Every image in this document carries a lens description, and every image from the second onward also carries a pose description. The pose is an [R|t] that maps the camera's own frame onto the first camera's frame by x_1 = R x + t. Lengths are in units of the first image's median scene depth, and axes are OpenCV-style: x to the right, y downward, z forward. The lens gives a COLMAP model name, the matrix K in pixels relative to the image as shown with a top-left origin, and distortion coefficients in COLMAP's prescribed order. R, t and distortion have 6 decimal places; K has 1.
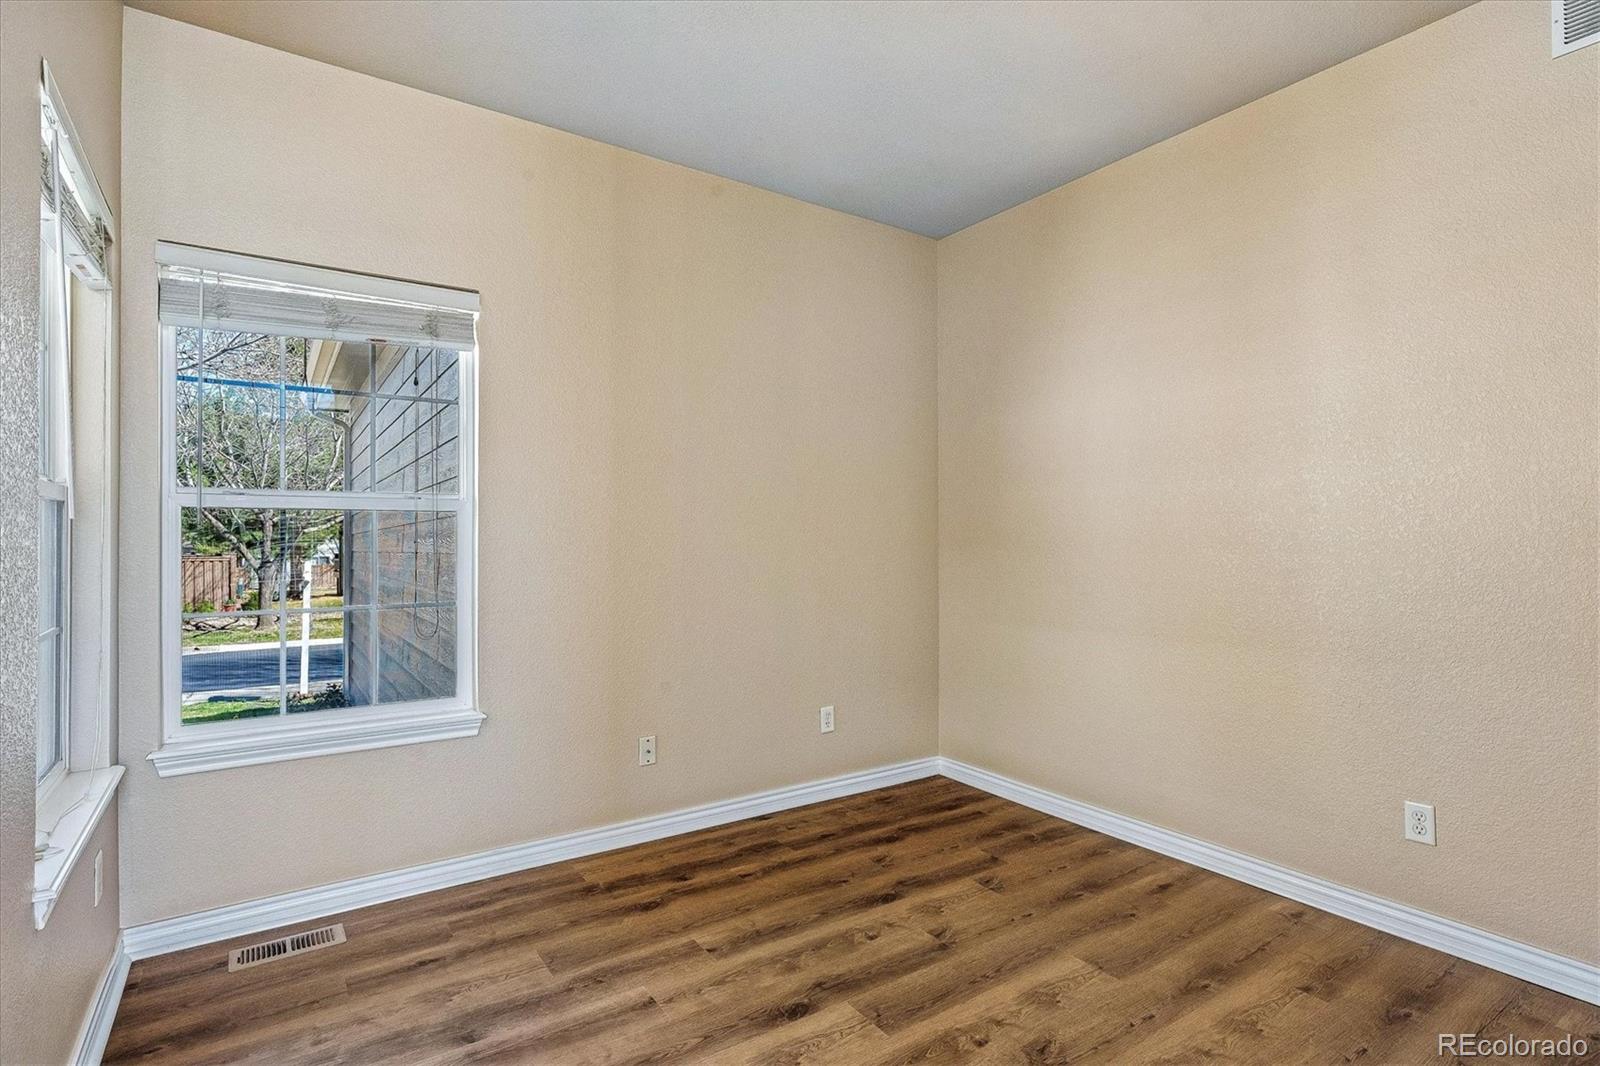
lens RADIAL K [[785.9, 0, 795.0], [0, 785.9, 530.8], [0, 0, 1]] dist [0.003623, 0.001315]
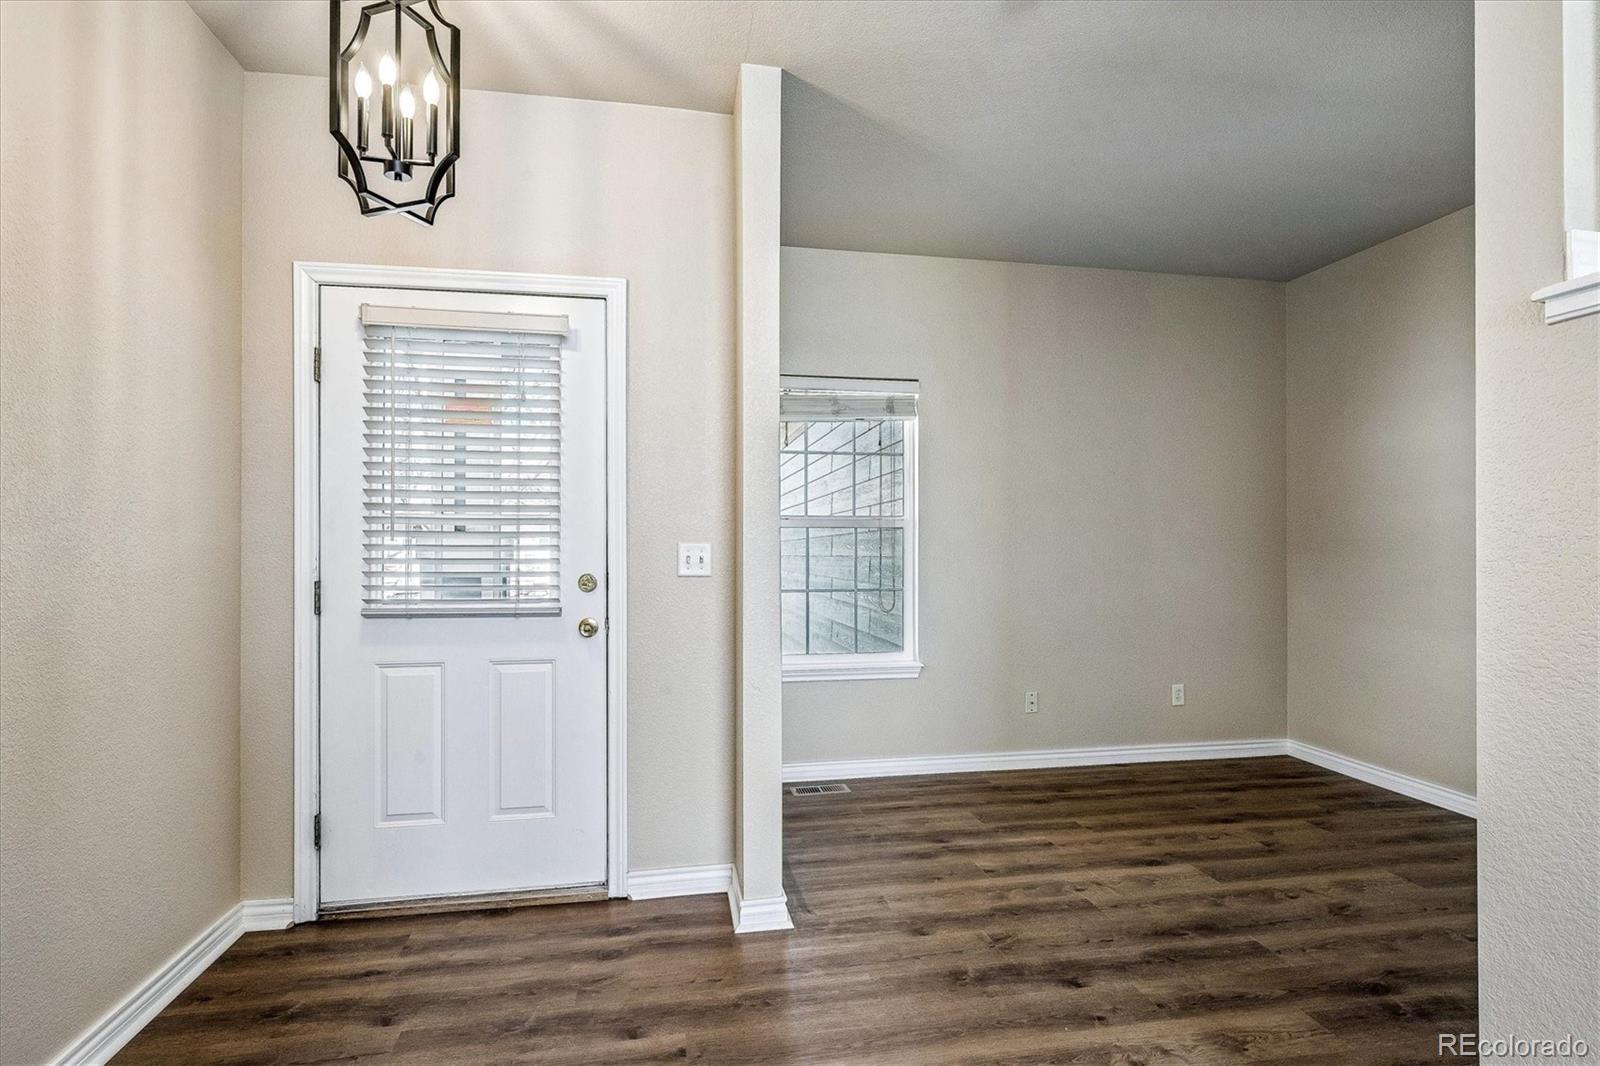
lens RADIAL K [[785.9, 0, 809.3], [0, 785.9, 536.1], [0, 0, 1]] dist [0.003623, 0.001315]
pose [[0.919631, -0.001339, -0.392781, -0.007422], [0.000392, 0.999997, -0.002490, -0.005715], [0.392784, 0.002136, 0.919628, -0.485968]]
